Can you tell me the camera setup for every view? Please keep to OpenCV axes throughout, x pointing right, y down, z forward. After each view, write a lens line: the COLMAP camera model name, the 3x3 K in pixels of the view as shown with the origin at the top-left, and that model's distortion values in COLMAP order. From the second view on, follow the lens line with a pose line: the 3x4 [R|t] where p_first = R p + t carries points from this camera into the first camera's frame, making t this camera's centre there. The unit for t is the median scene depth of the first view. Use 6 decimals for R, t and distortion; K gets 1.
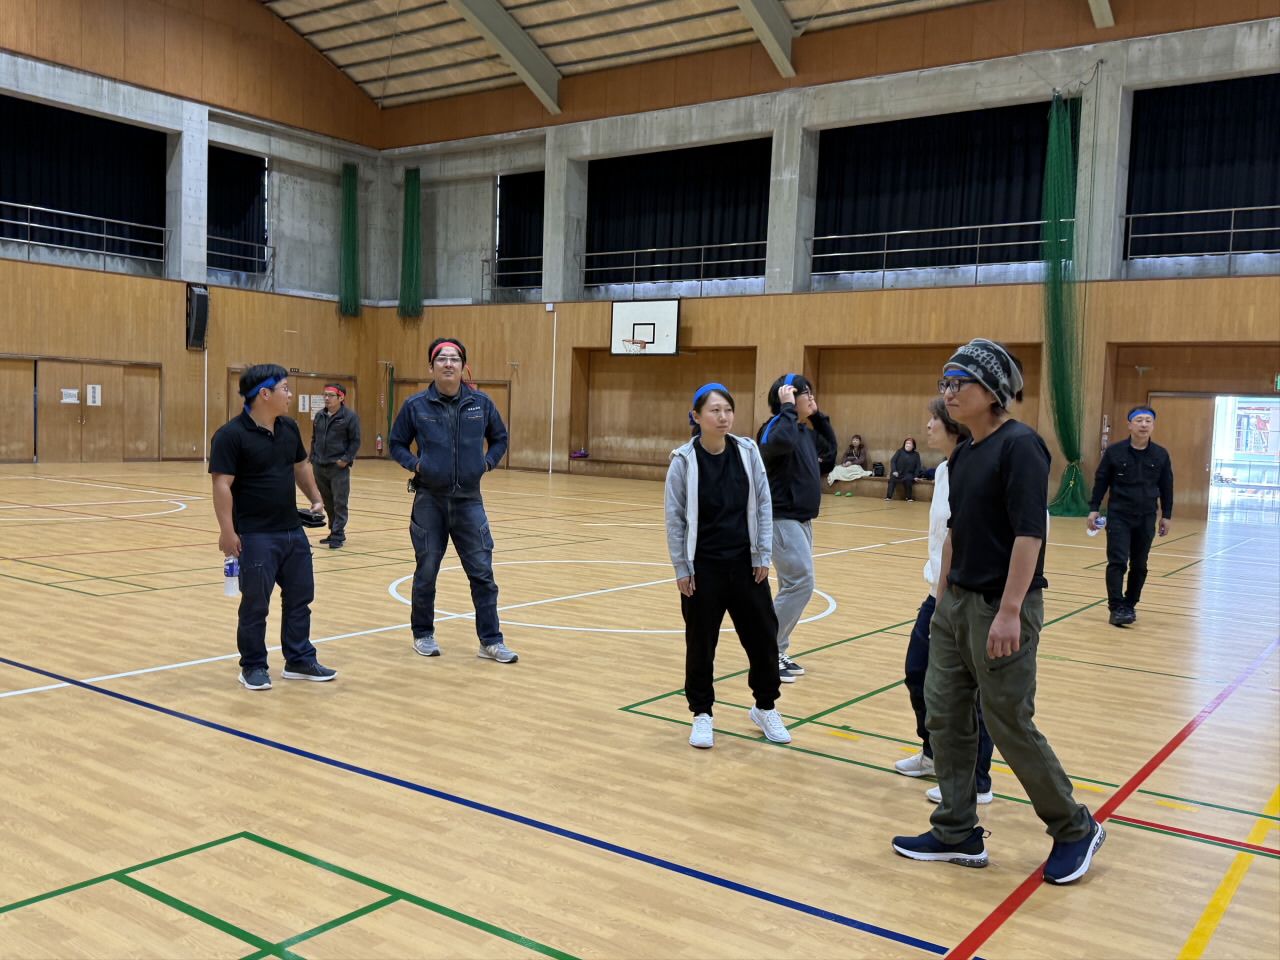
lens RADIAL K [[1168.7, 0, 633.0], [0, 1168.7, 498.3], [0, 0, 1]] dist [0.074981, 0.000000]
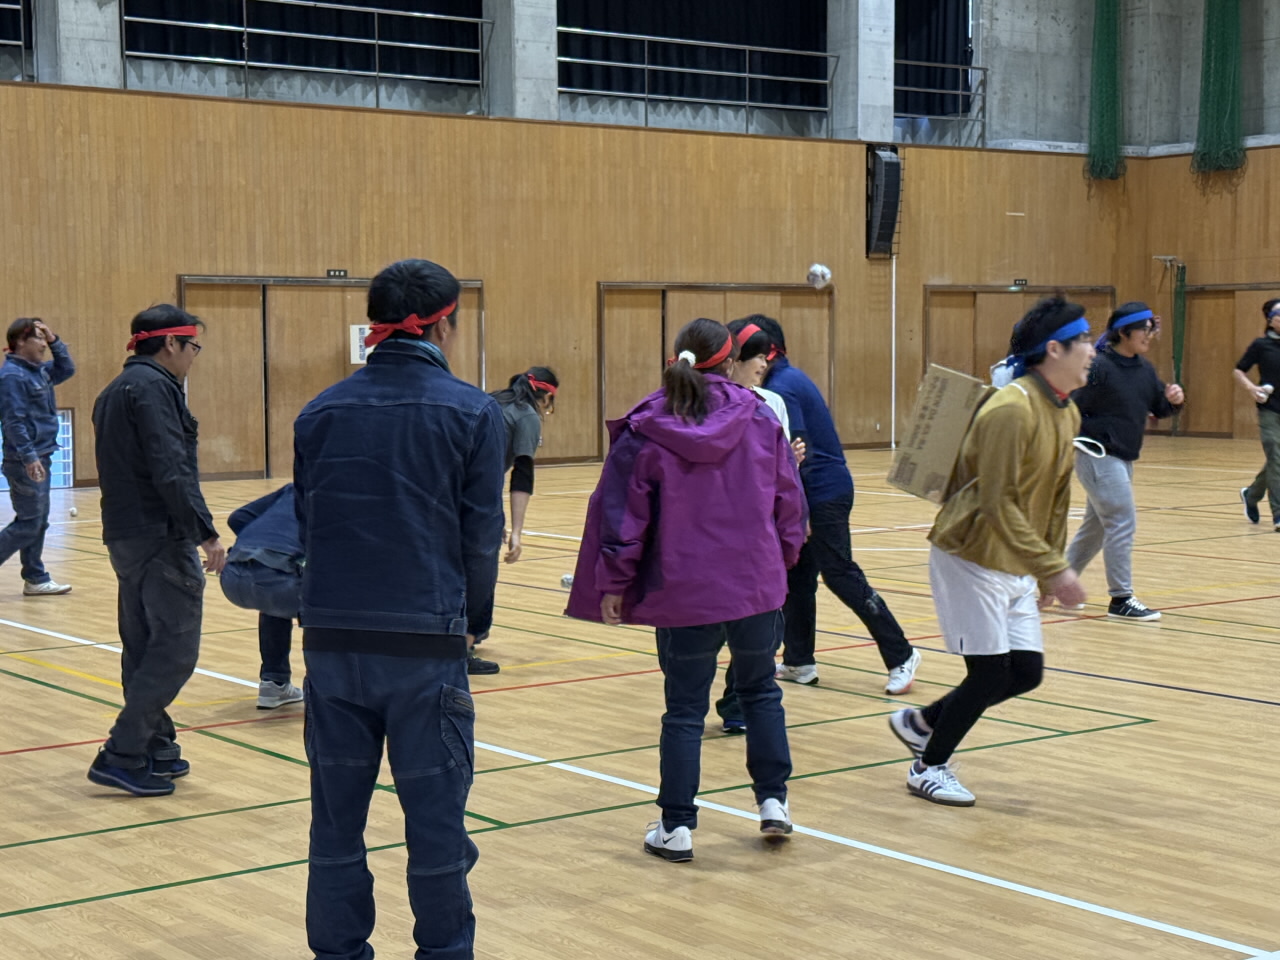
lens RADIAL K [[2234.2, 0, 651.1], [0, 2234.2, 487.4], [0, 0, 1]] dist [0.168744, 0.000000]
pose [[0.957777, -0.022531, -0.286627, -0.163261], [0.020608, 0.999740, -0.009725, -0.003516], [0.286771, 0.003407, 0.957993, -0.092788]]
